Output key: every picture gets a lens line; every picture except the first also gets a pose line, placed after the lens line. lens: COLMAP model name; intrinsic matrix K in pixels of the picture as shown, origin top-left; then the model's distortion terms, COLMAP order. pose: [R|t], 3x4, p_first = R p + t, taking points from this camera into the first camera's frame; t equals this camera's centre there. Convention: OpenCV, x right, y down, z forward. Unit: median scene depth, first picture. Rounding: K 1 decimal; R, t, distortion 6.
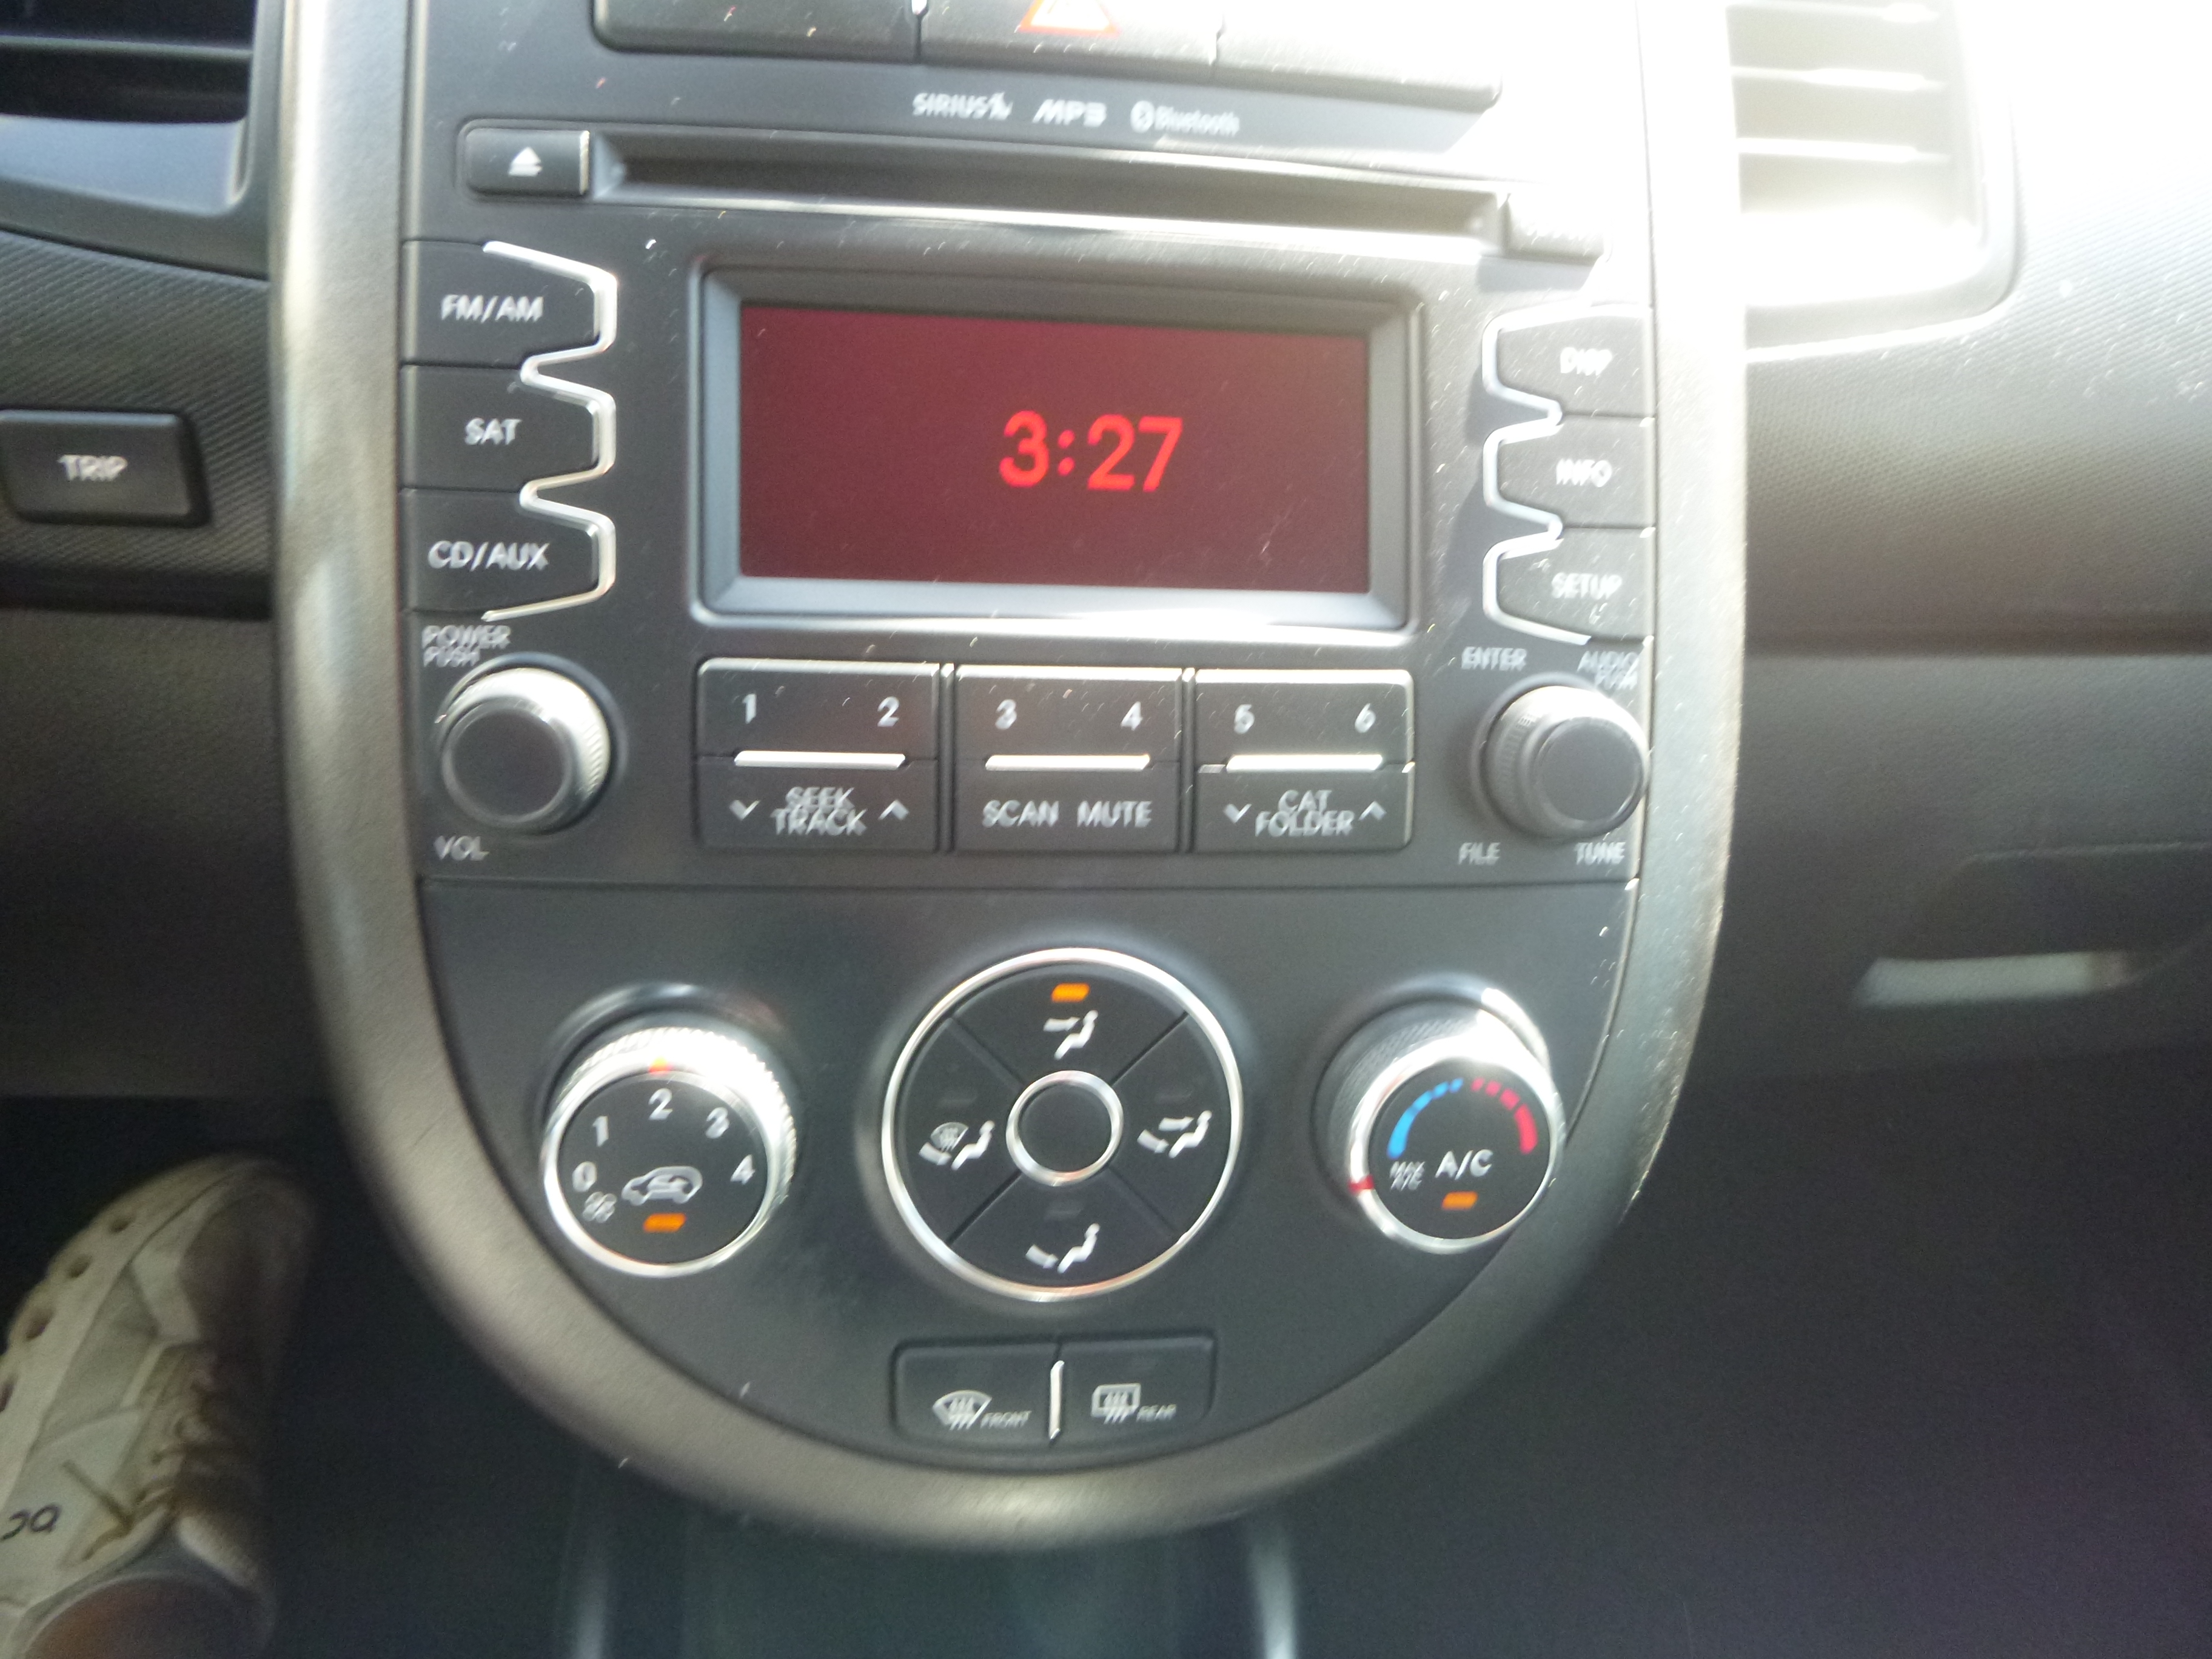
lens RADIAL K [[1569.3, 0, 1106.0], [0, 1569.3, 829.5], [0, 0, 1]] dist [0.000226, -0.003666]
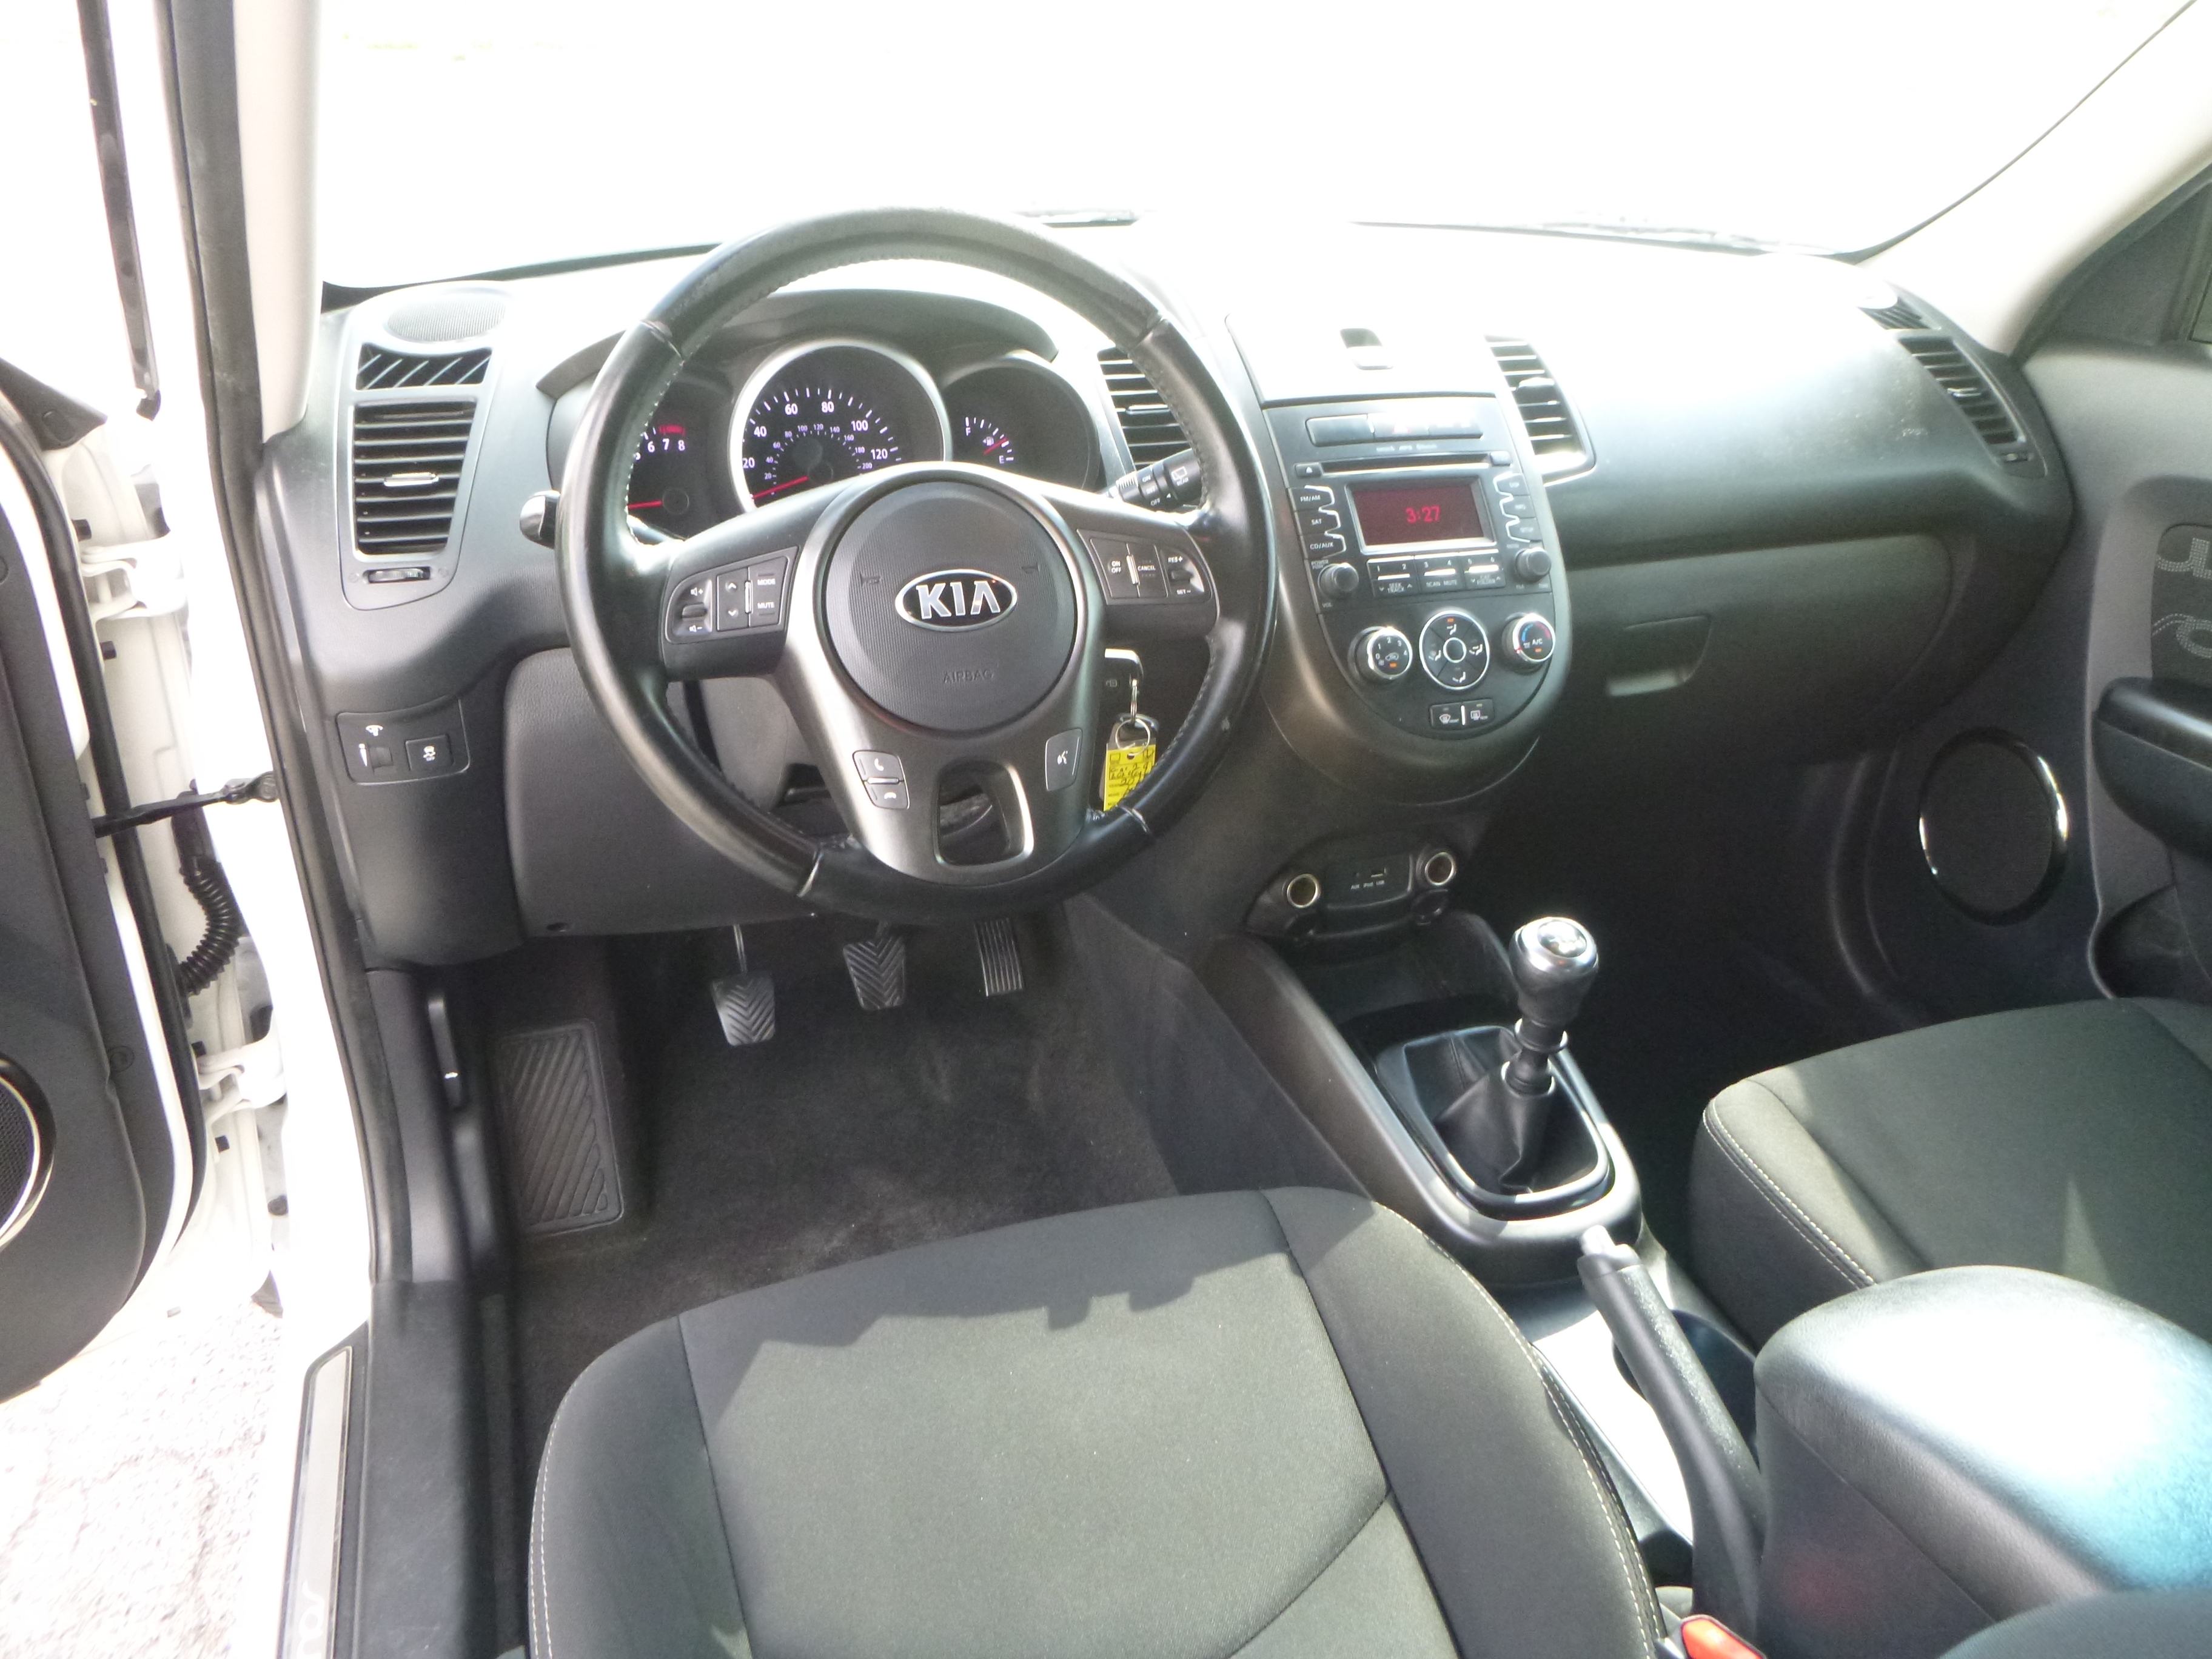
lens RADIAL K [[1645.8, 0, 1106.0], [0, 1645.8, 829.5], [0, 0, 1]] dist [-0.016012, -0.032183]
pose [[0.968342, -0.165384, 0.186980, -2.034997], [0.200493, 0.961514, -0.187865, 1.417355], [-0.148714, 0.219405, 0.964233, -3.431115]]
